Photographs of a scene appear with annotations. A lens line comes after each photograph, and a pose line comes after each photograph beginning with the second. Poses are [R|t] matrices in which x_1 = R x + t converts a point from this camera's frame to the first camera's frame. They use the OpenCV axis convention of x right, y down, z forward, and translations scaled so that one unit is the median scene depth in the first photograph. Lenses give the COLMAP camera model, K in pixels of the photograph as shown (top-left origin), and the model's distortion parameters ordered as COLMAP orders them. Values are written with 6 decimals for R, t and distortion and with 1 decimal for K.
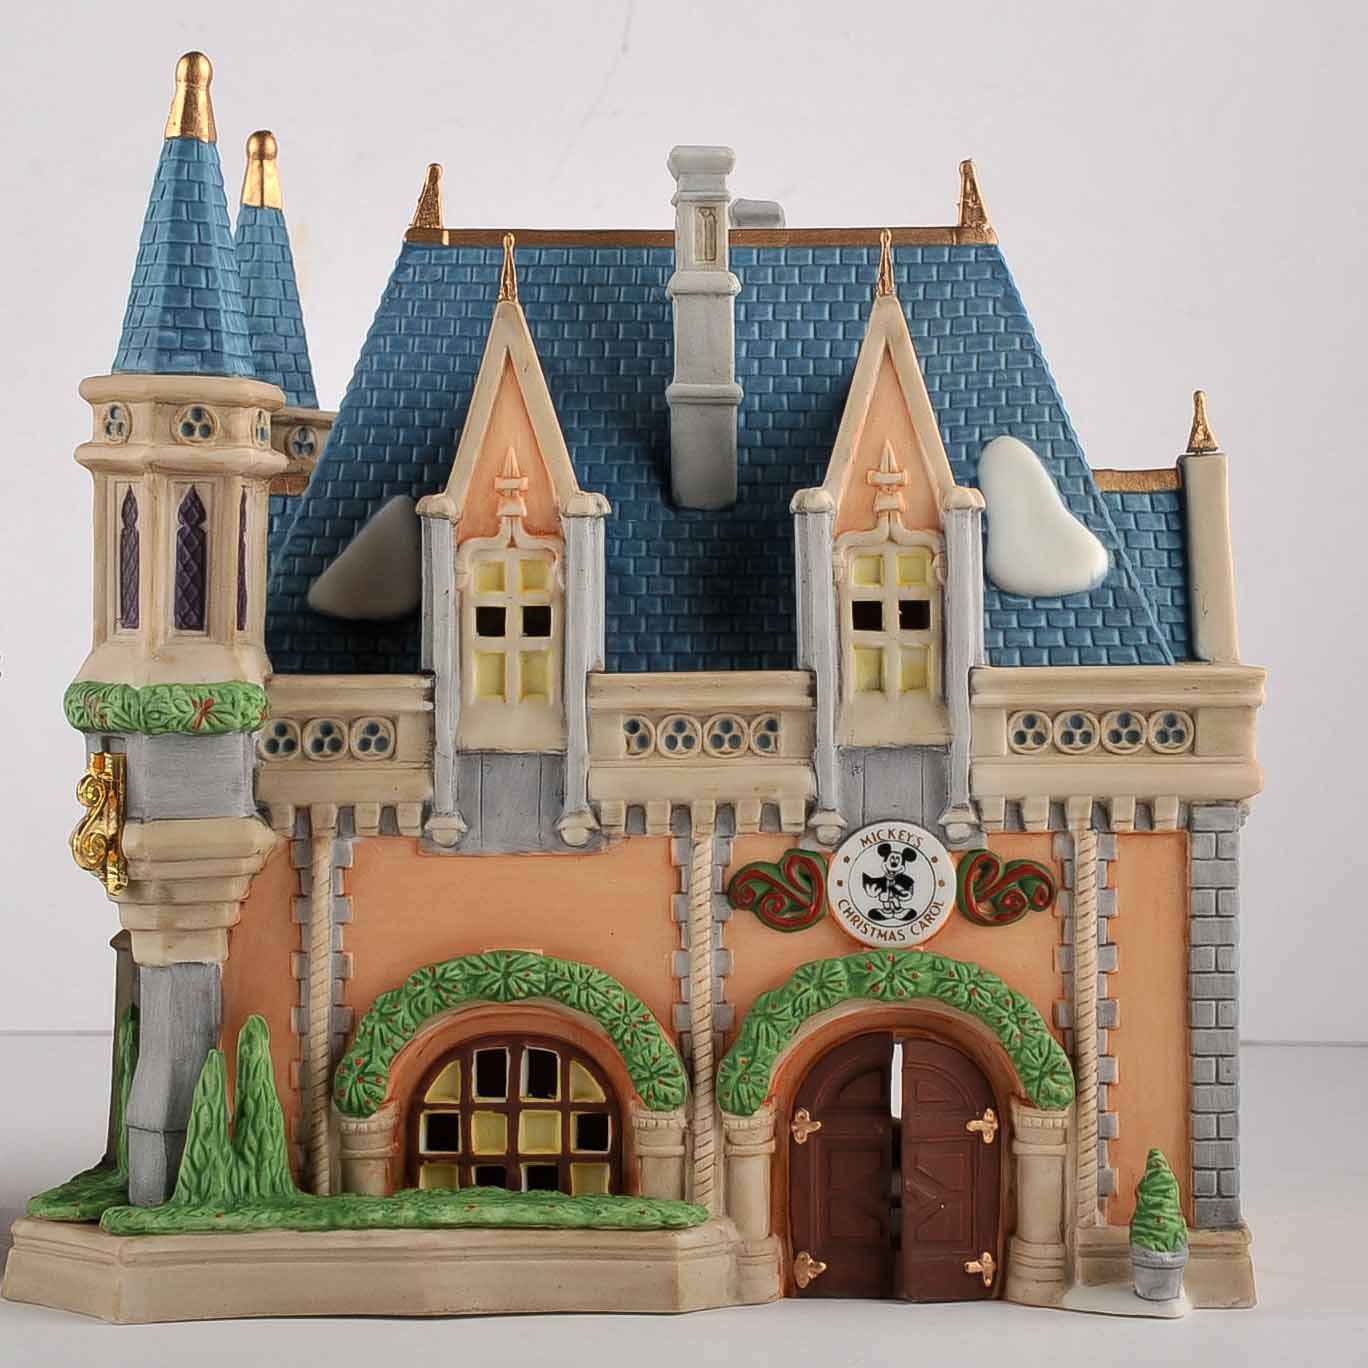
lens RADIAL K [[3954.9, 0, 626.6], [0, 3954.9, 638.7], [0, 0, 1]] dist [0.284254, 0.000000]
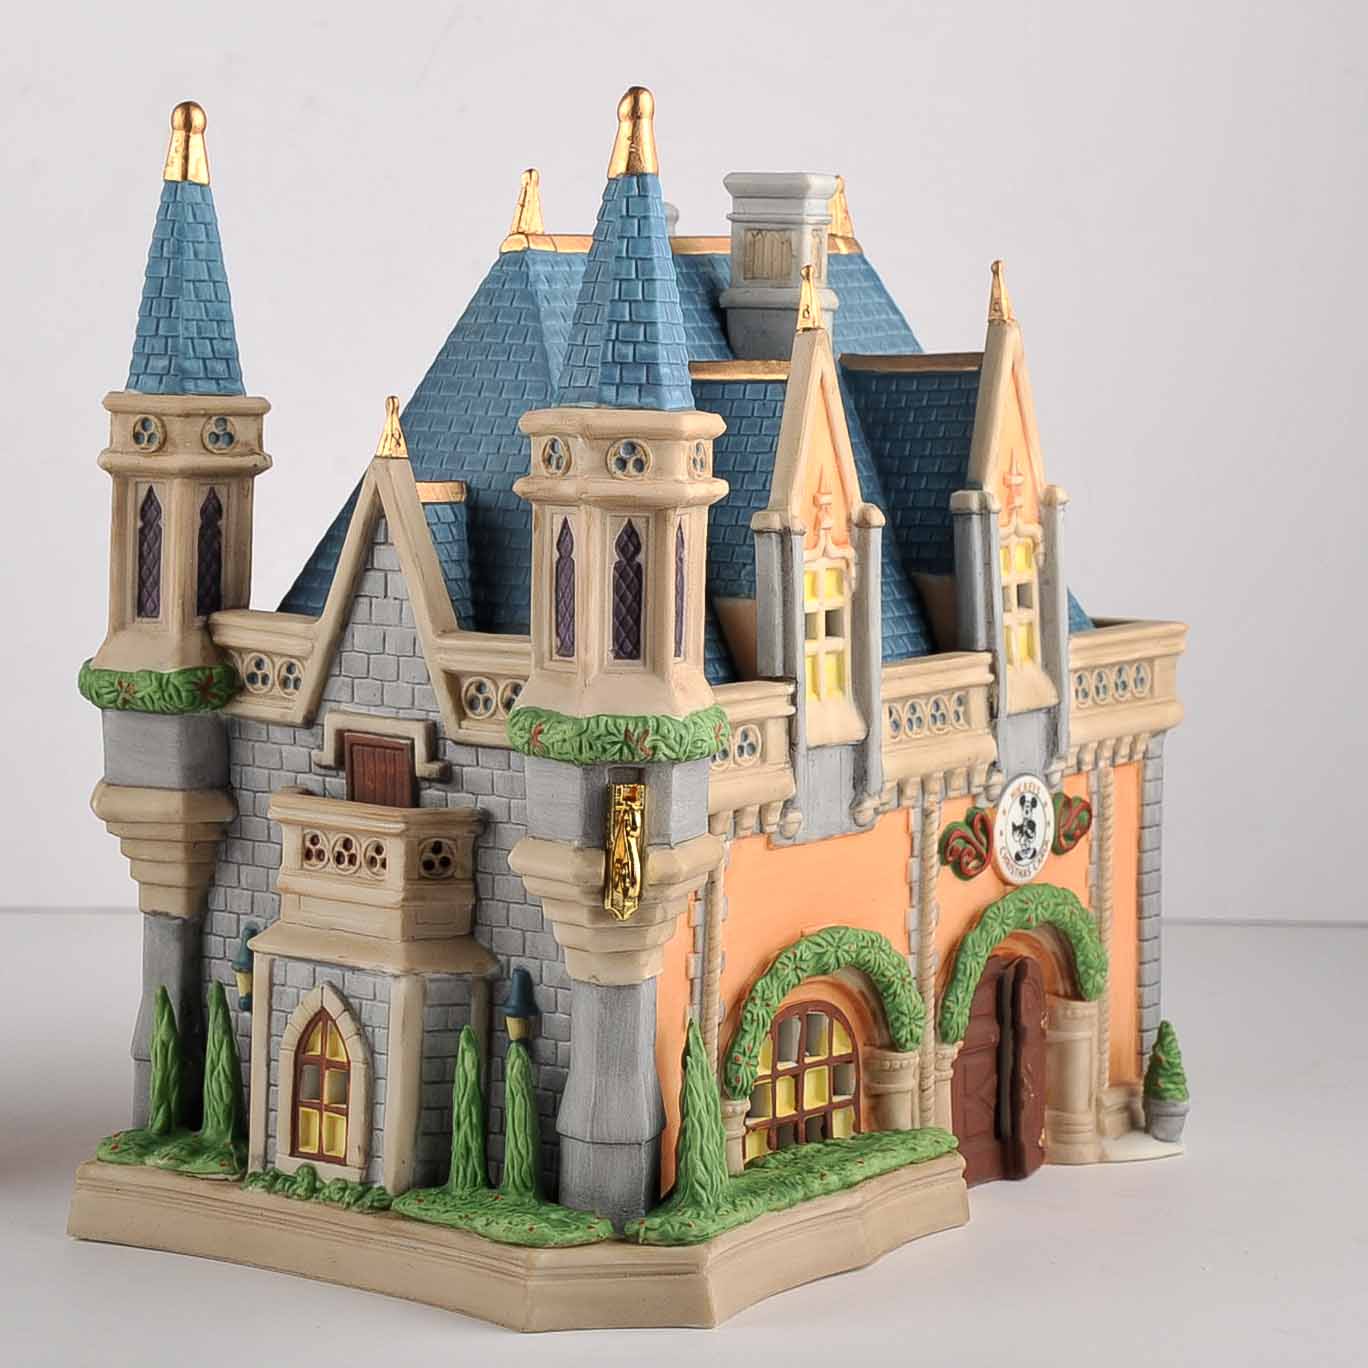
lens RADIAL K [[4442.5, 0, 686.7], [0, 4442.5, 673.2], [0, 0, 1]] dist [0.979270, 0.000000]
pose [[0.595197, -0.081146, 0.799472, -1.033307], [0.012497, 0.995703, 0.091760, -0.104850], [-0.803482, -0.044624, 0.593654, 0.301063]]
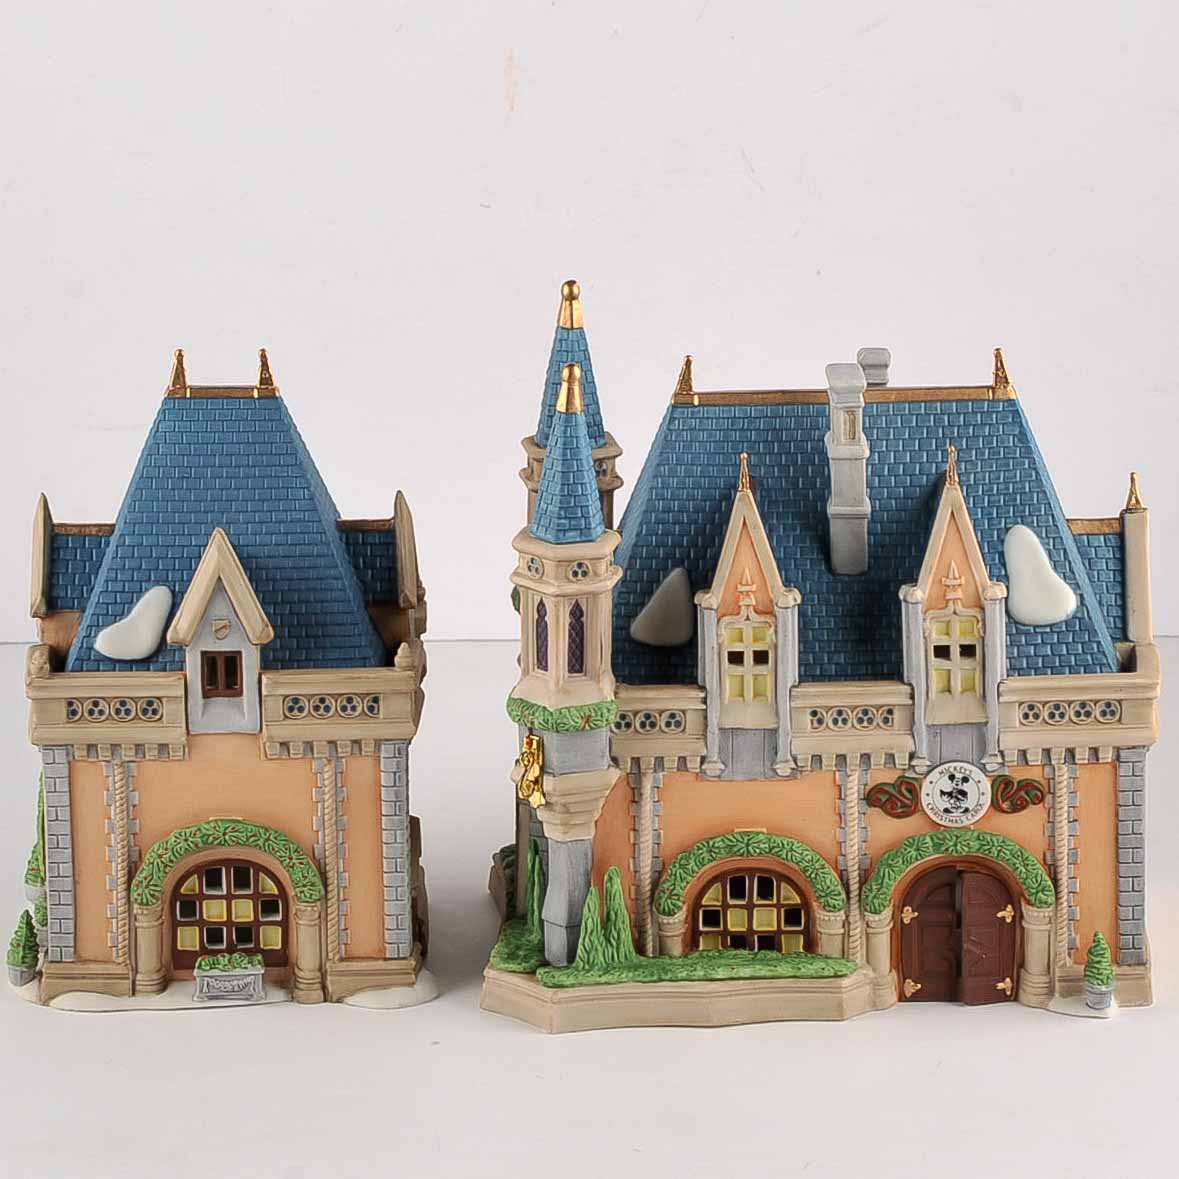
lens RADIAL K [[6596.7, 0, 594.5], [0, 6596.7, 586.1], [0, 0, 1]] dist [1.428977, 0.000000]
pose [[0.999701, -0.020229, 0.013730, -0.141458], [0.015717, 0.961930, 0.272845, -0.874492], [-0.018726, -0.272548, 0.961960, -1.938131]]
